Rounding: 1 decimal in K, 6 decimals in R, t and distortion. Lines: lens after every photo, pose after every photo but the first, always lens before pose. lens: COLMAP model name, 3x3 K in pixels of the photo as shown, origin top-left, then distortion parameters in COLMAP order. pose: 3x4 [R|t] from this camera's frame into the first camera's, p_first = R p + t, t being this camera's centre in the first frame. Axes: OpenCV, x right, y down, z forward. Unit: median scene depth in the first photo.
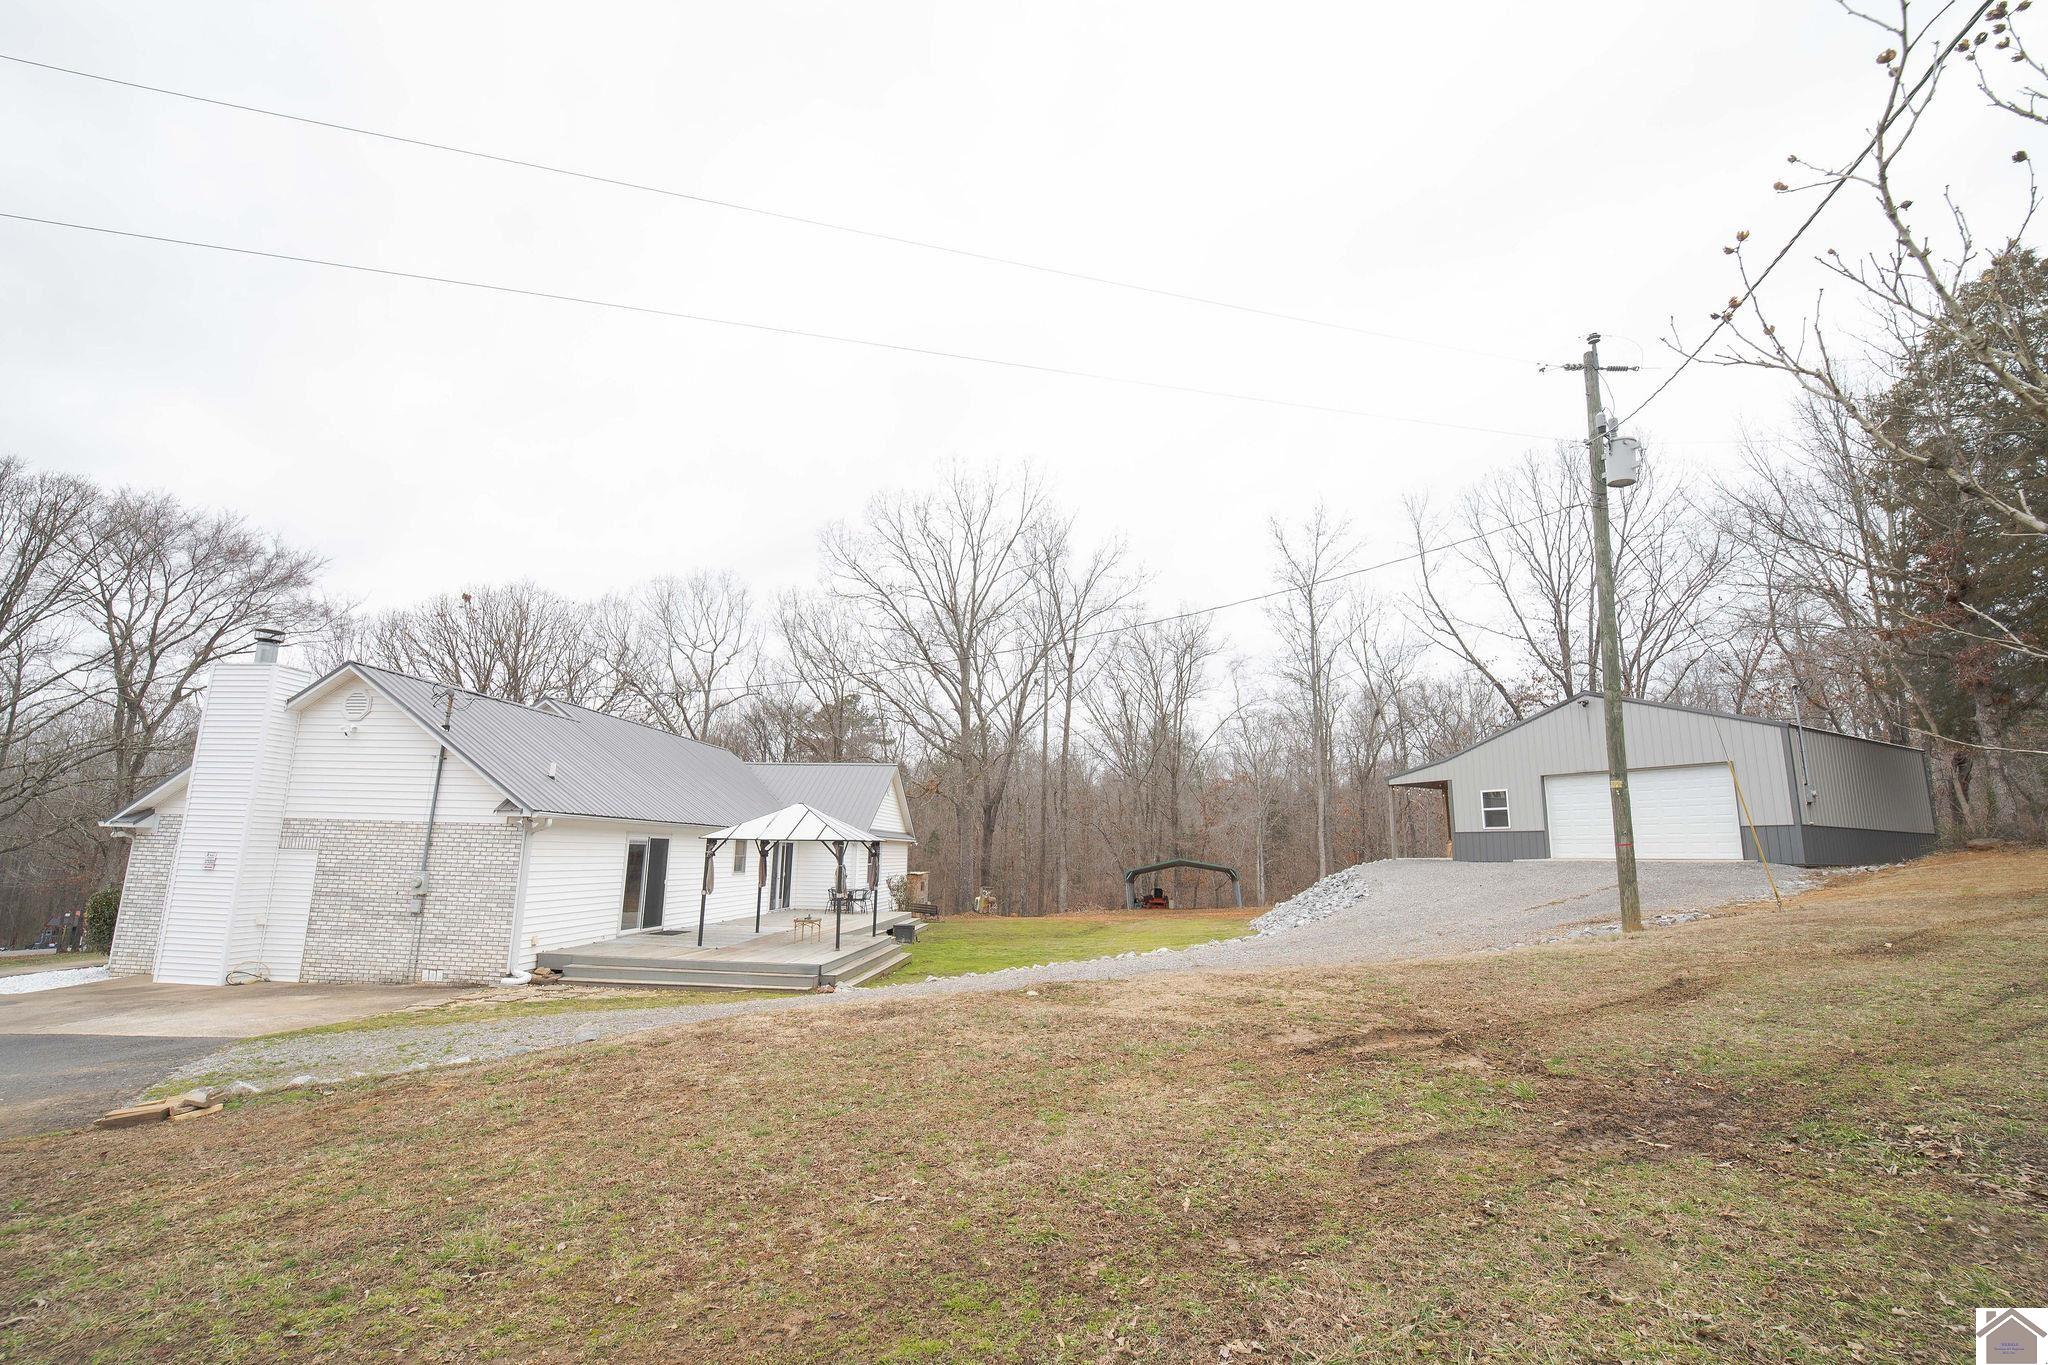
lens RADIAL K [[996.4, 0, 1021.6], [0, 996.4, 615.7], [0, 0, 1]] dist [-0.019479, -0.000338]
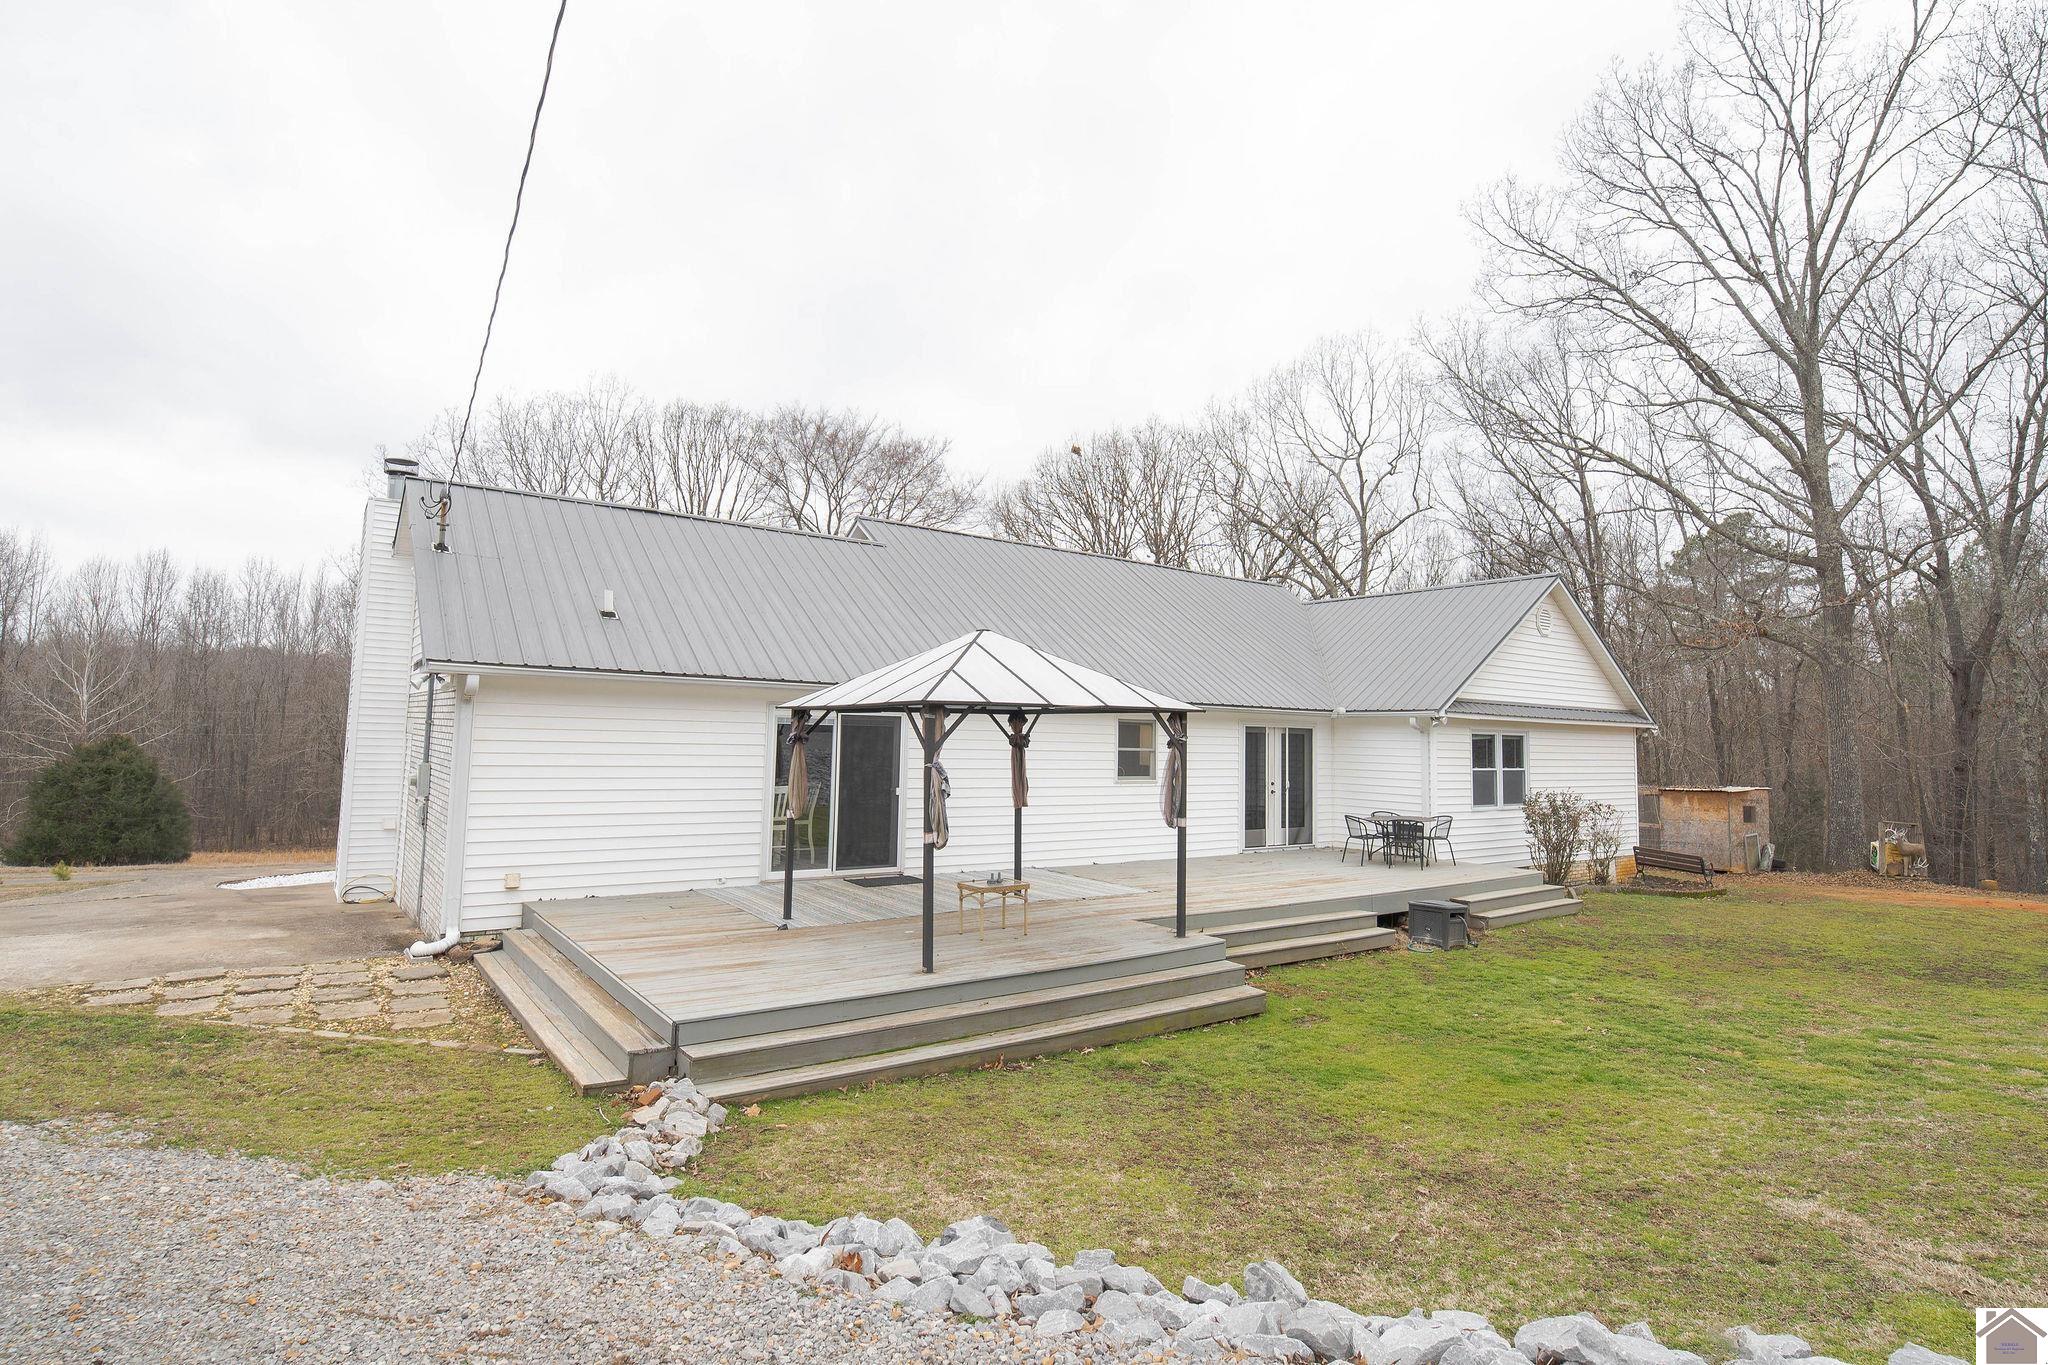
lens RADIAL K [[1022.8, 0, 1071.8], [0, 1022.8, 643.2], [0, 0, 1]] dist [-0.014095, -0.000342]
pose [[0.640647, -0.074257, -0.764236, 0.152213], [0.166762, 0.985011, 0.044086, 0.178520], [0.749508, -0.155689, 0.643428, 0.721693]]
